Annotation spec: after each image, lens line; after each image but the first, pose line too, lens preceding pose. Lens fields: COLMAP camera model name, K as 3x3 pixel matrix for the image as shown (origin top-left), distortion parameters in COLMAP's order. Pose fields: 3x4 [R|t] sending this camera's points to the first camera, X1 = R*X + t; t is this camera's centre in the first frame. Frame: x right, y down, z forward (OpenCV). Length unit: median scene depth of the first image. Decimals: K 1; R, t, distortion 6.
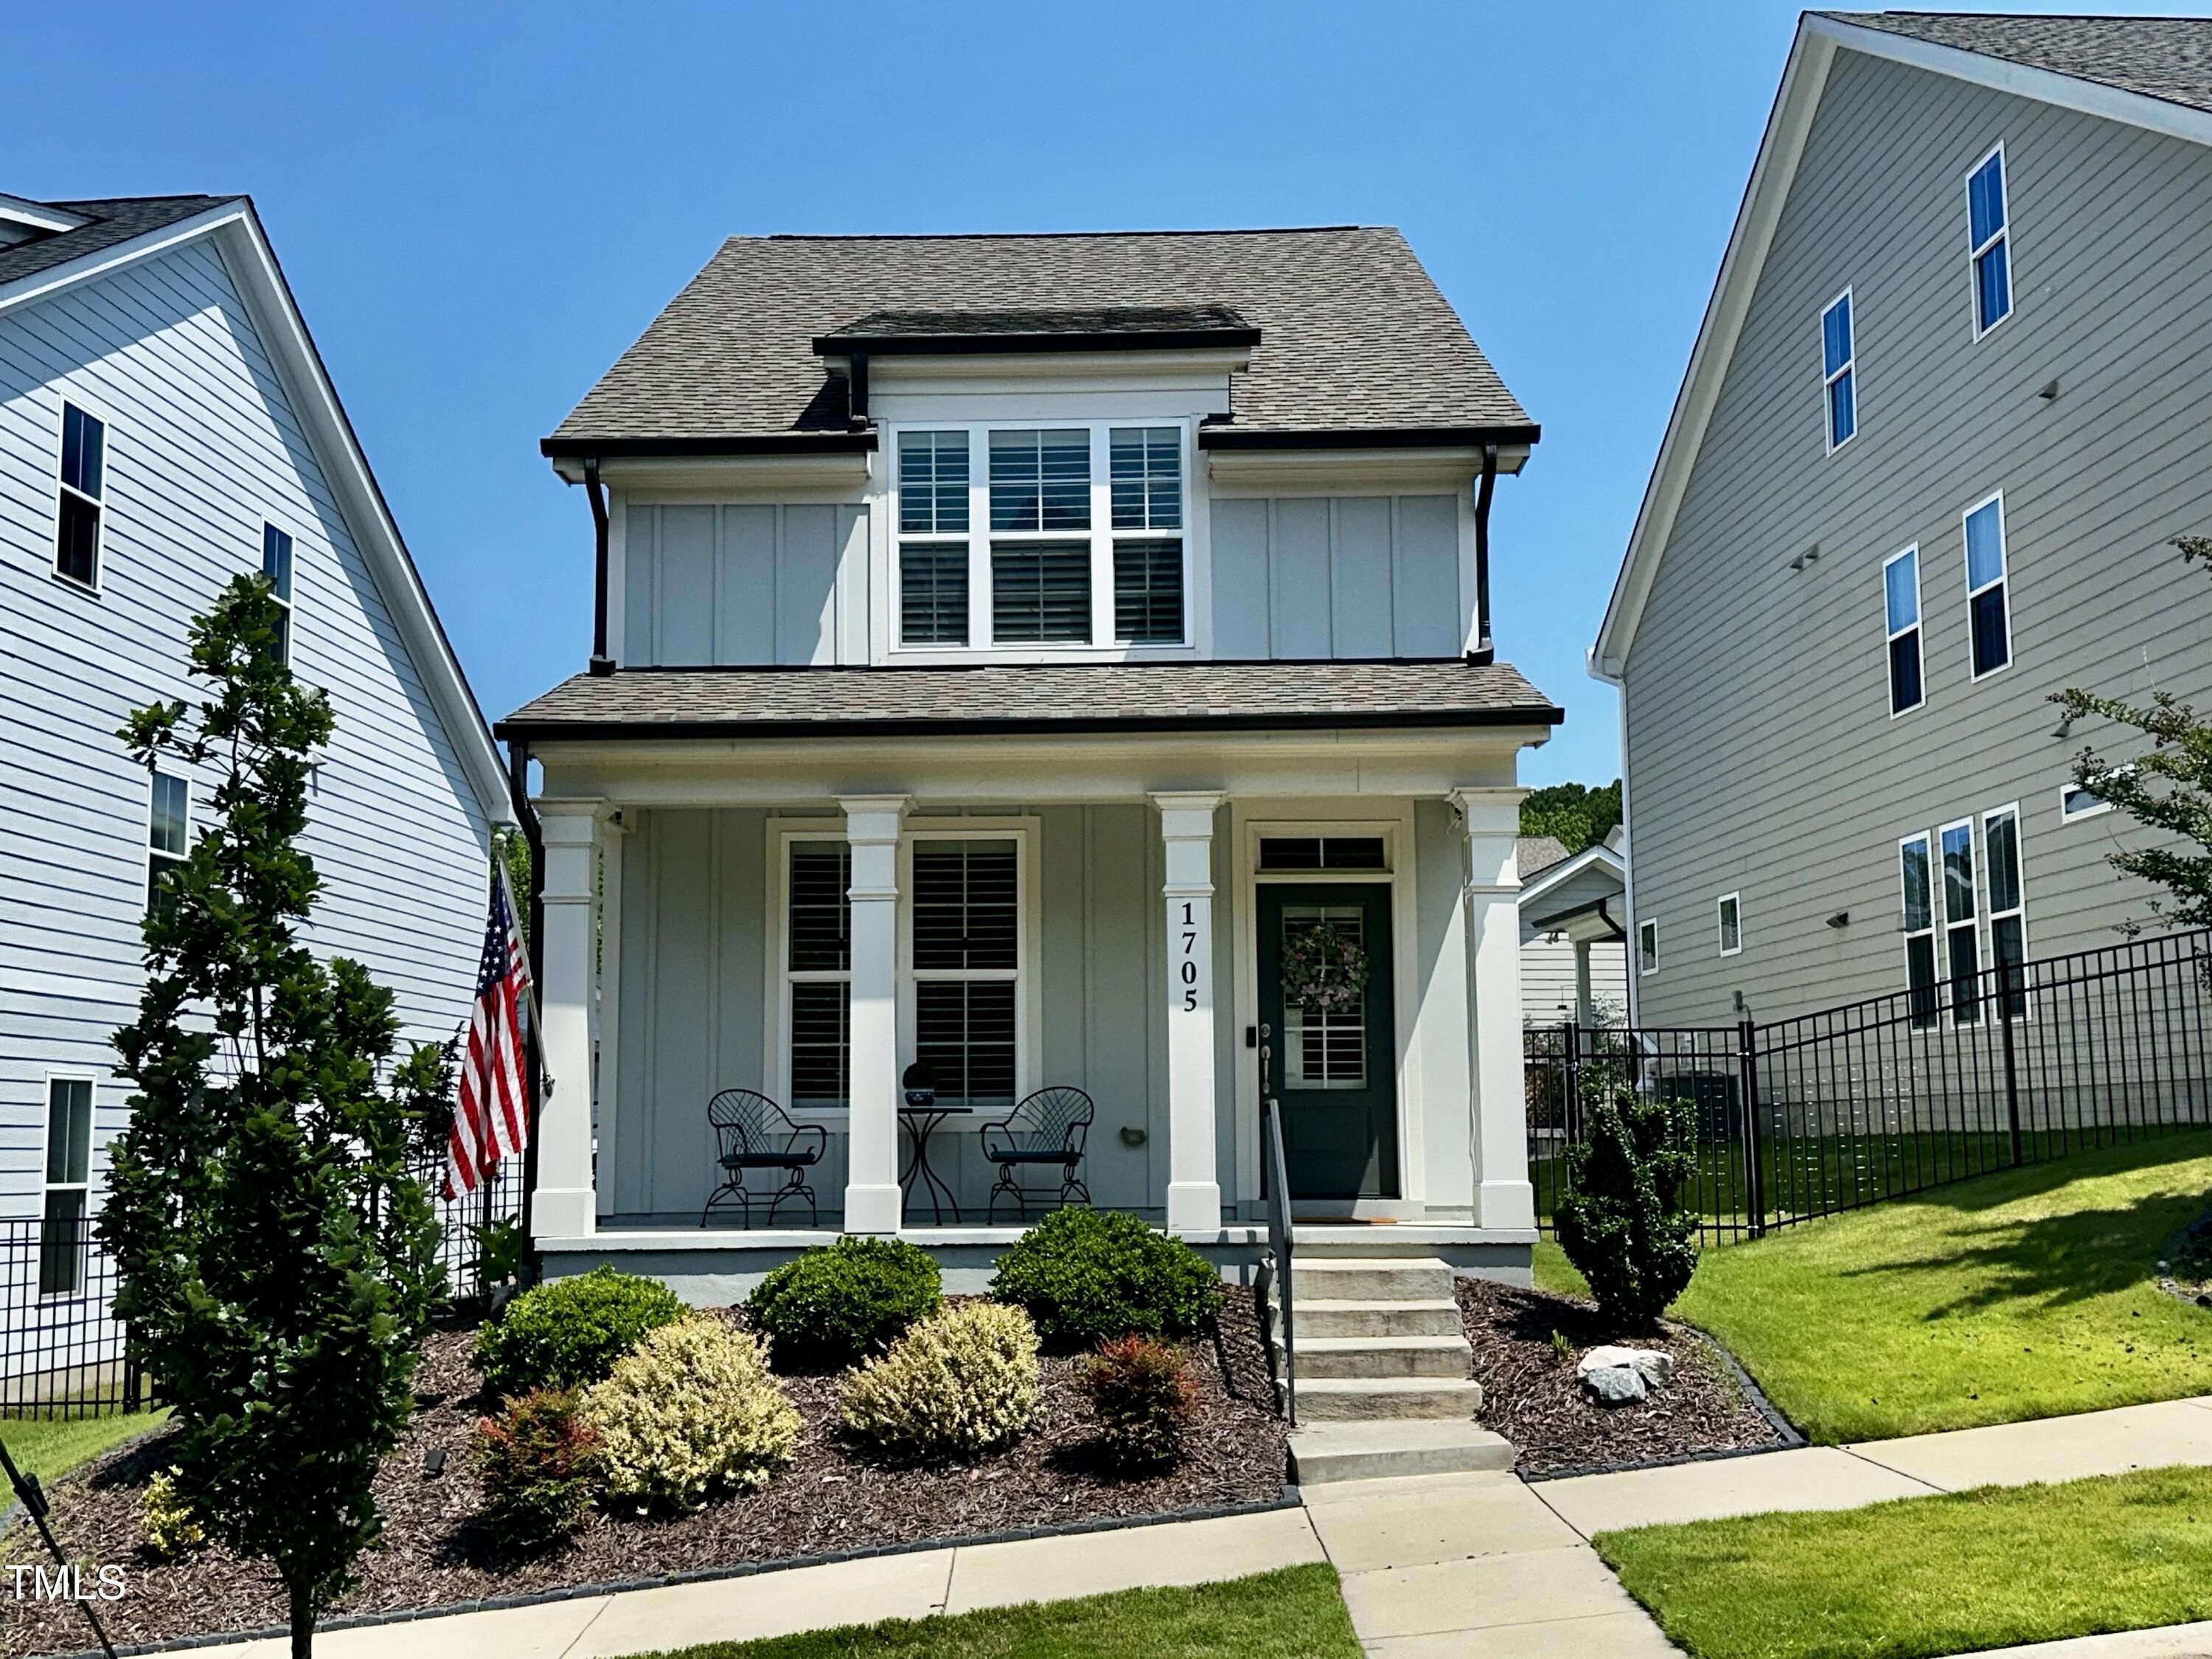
lens RADIAL K [[2418.3, 0, 1106.3], [0, 2418.3, 842.5], [0, 0, 1]] dist [0.052162, 0.000000]
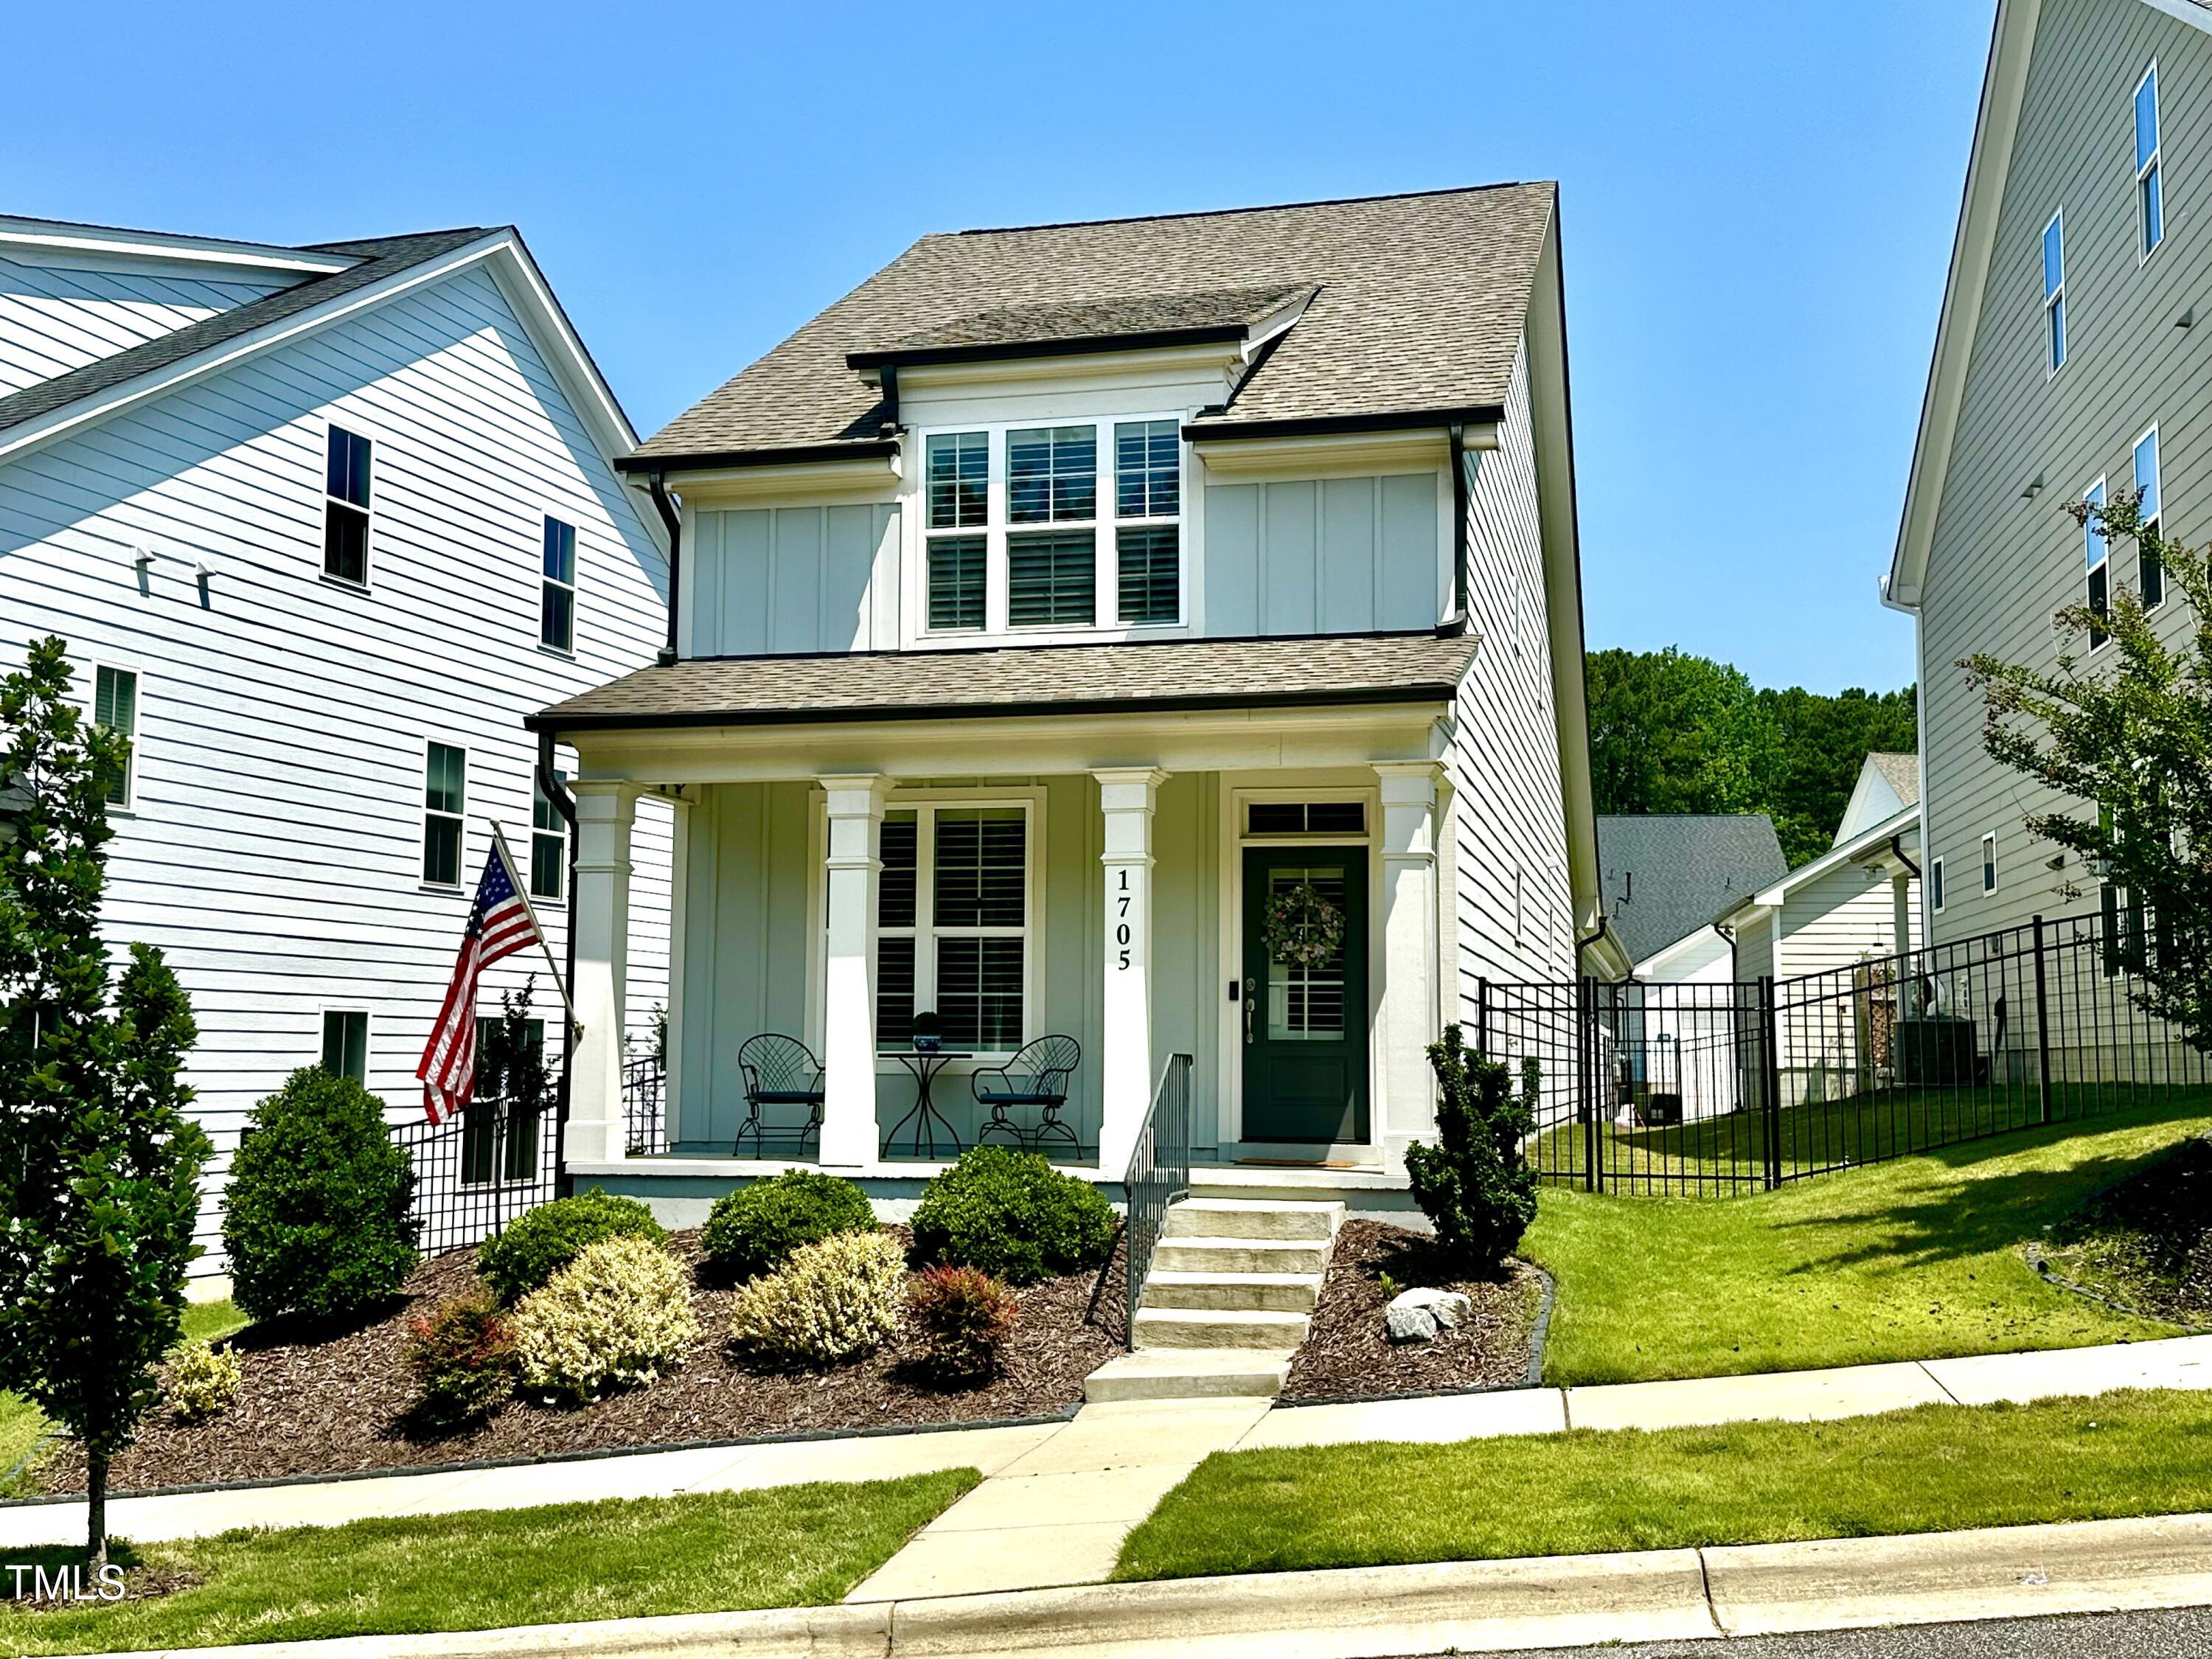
lens RADIAL K [[2418.3, 0, 1107.4], [0, 2418.3, 816.7], [0, 0, 1]] dist [0.052162, 0.000000]
pose [[0.974408, -0.008393, -0.224628, 0.245559], [0.013700, 0.999662, 0.022073, -0.020879], [0.224367, -0.024586, 0.974195, -0.054496]]
